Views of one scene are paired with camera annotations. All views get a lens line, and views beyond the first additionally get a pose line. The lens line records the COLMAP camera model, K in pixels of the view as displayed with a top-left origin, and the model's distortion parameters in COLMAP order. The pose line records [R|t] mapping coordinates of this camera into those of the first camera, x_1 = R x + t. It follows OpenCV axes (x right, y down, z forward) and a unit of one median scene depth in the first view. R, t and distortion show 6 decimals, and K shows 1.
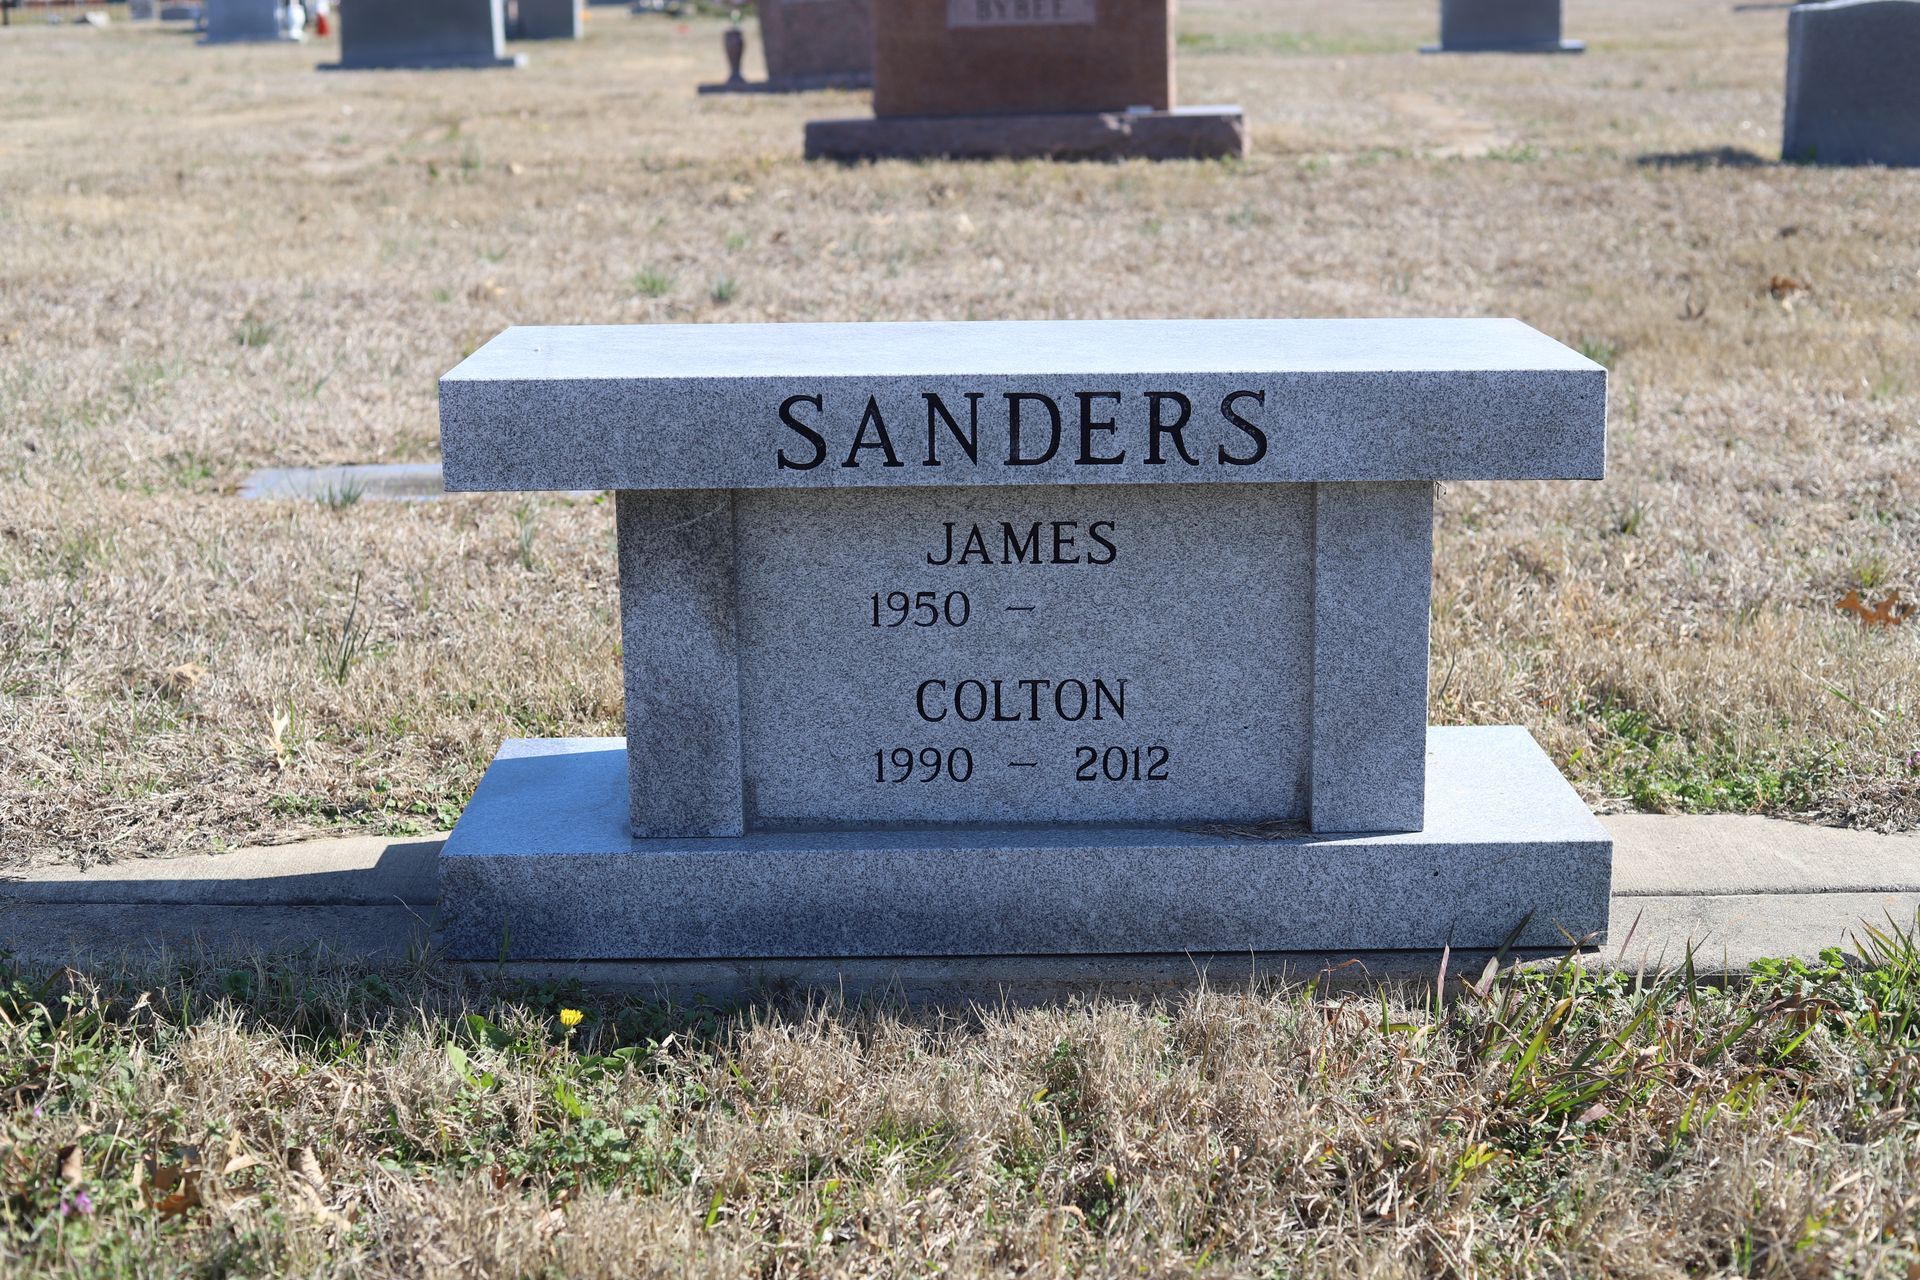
lens RADIAL K [[2805.9, 0, 960.0], [0, 2805.9, 640.0], [0, 0, 1]] dist [-0.100570, -0.059288]
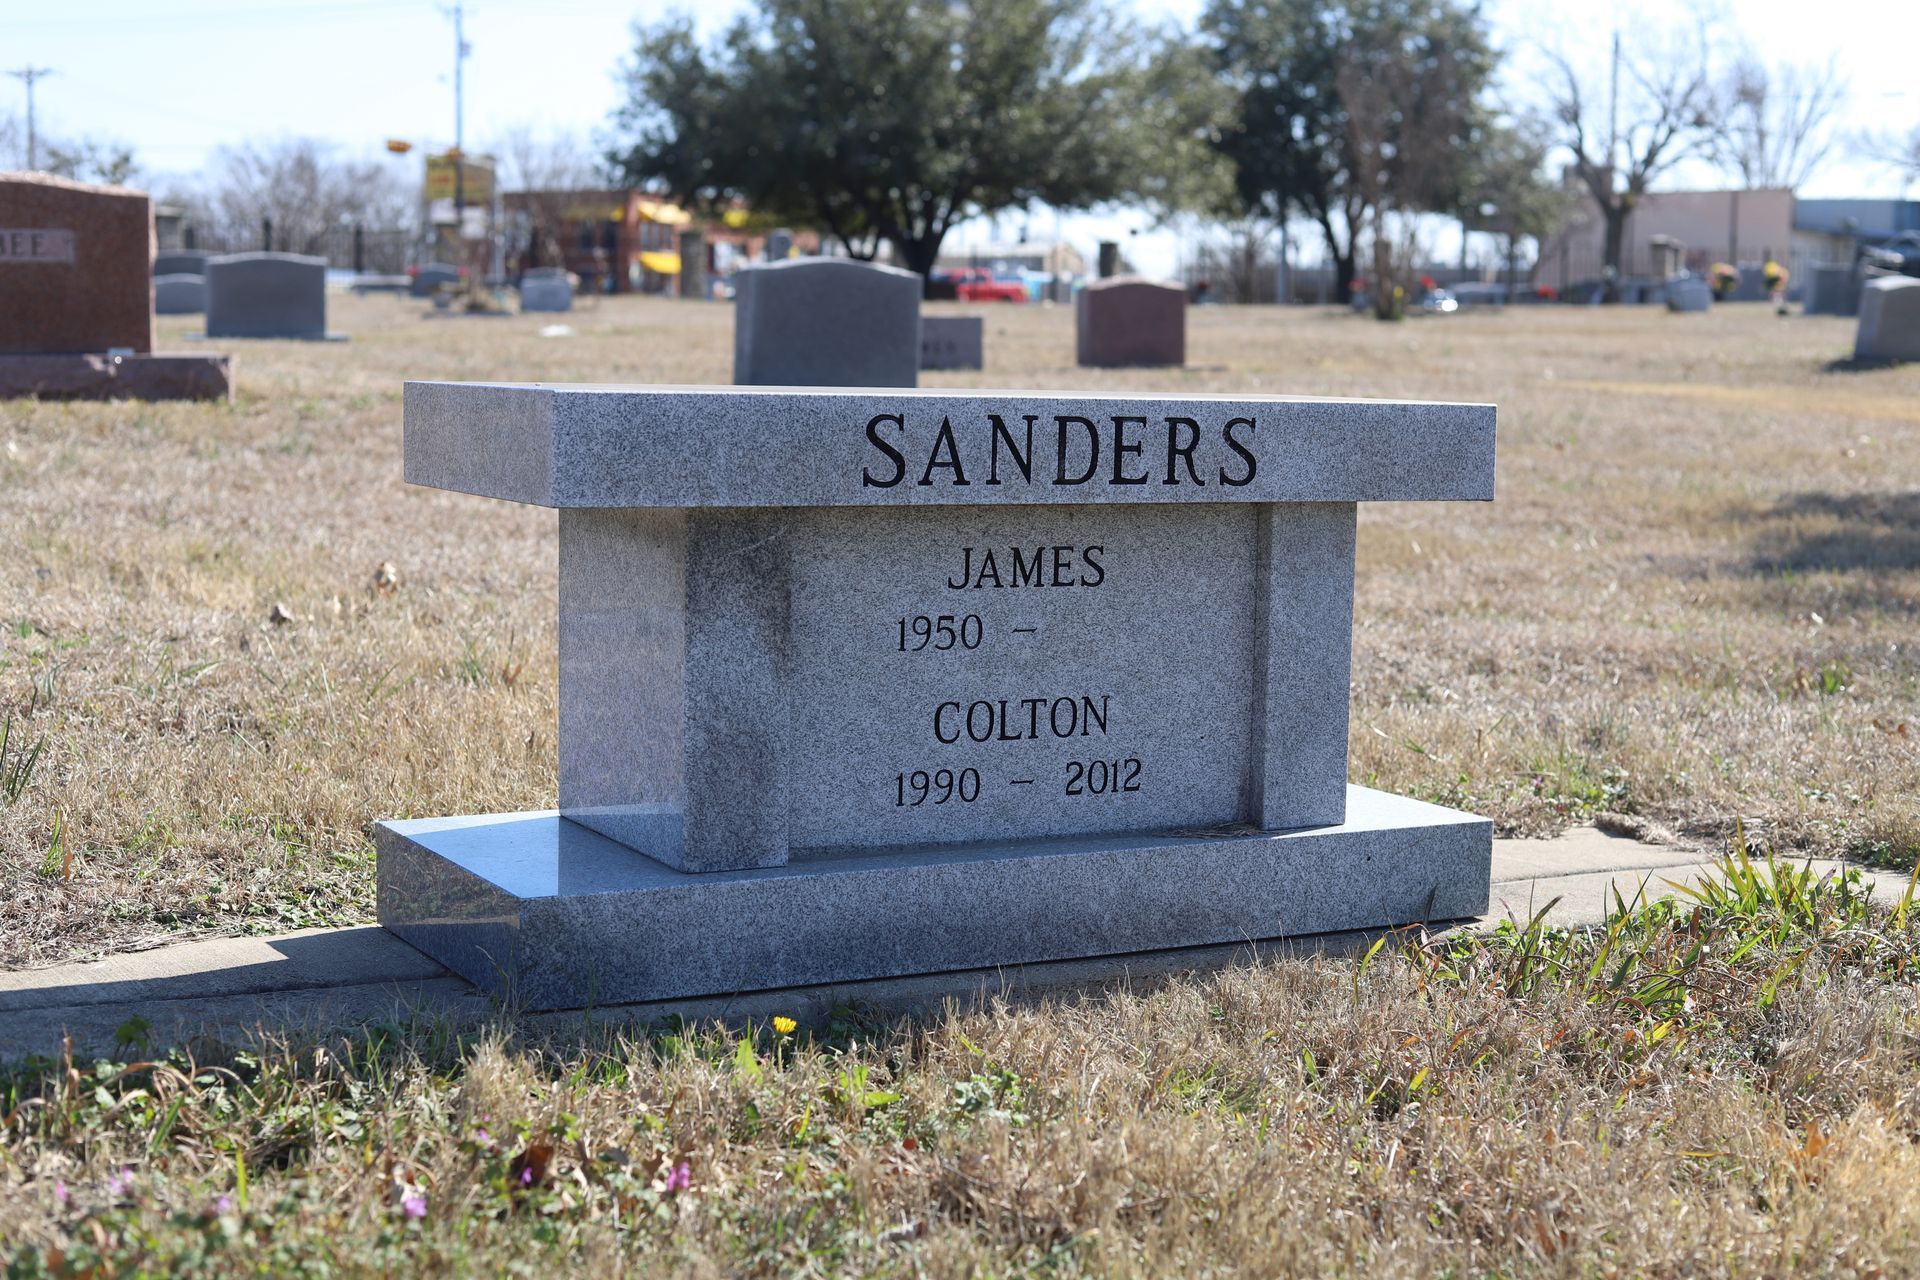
lens RADIAL K [[2805.9, 0, 960.0], [0, 2805.9, 640.0], [0, 0, 1]] dist [-0.100570, -0.059288]
pose [[0.876948, -0.020477, 0.480150, -0.507683], [0.076284, 0.992356, -0.097003, 0.093101], [-0.474493, 0.121694, 0.871807, 0.093763]]
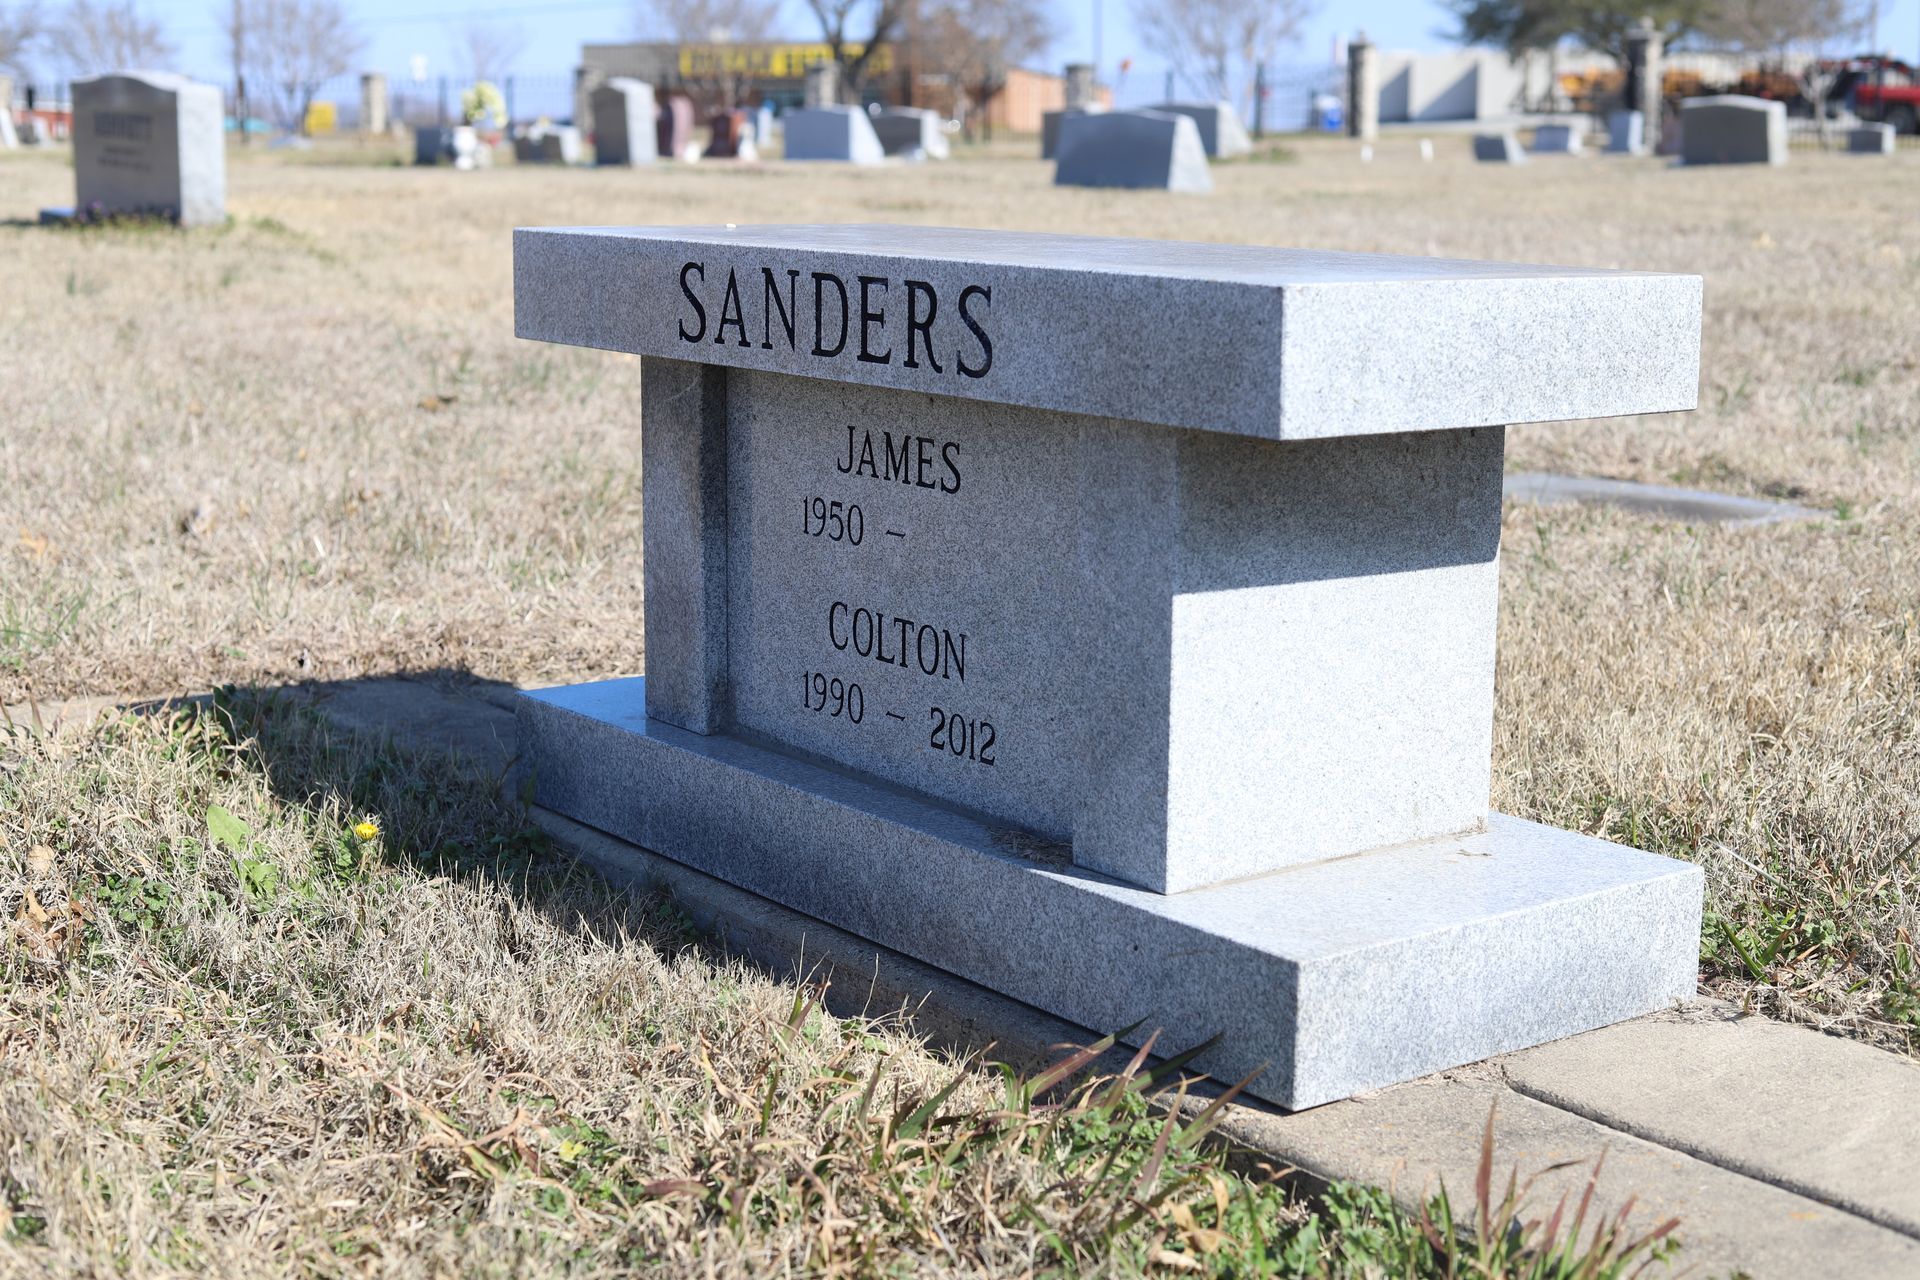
lens RADIAL K [[2805.9, 0, 960.0], [0, 2805.9, 640.0], [0, 0, 1]] dist [-0.100570, -0.059288]
pose [[0.592031, 0.160021, -0.789869, 0.729382], [-0.196416, 0.979185, 0.051155, -0.027564], [0.781614, 0.124857, 0.611138, 0.489253]]
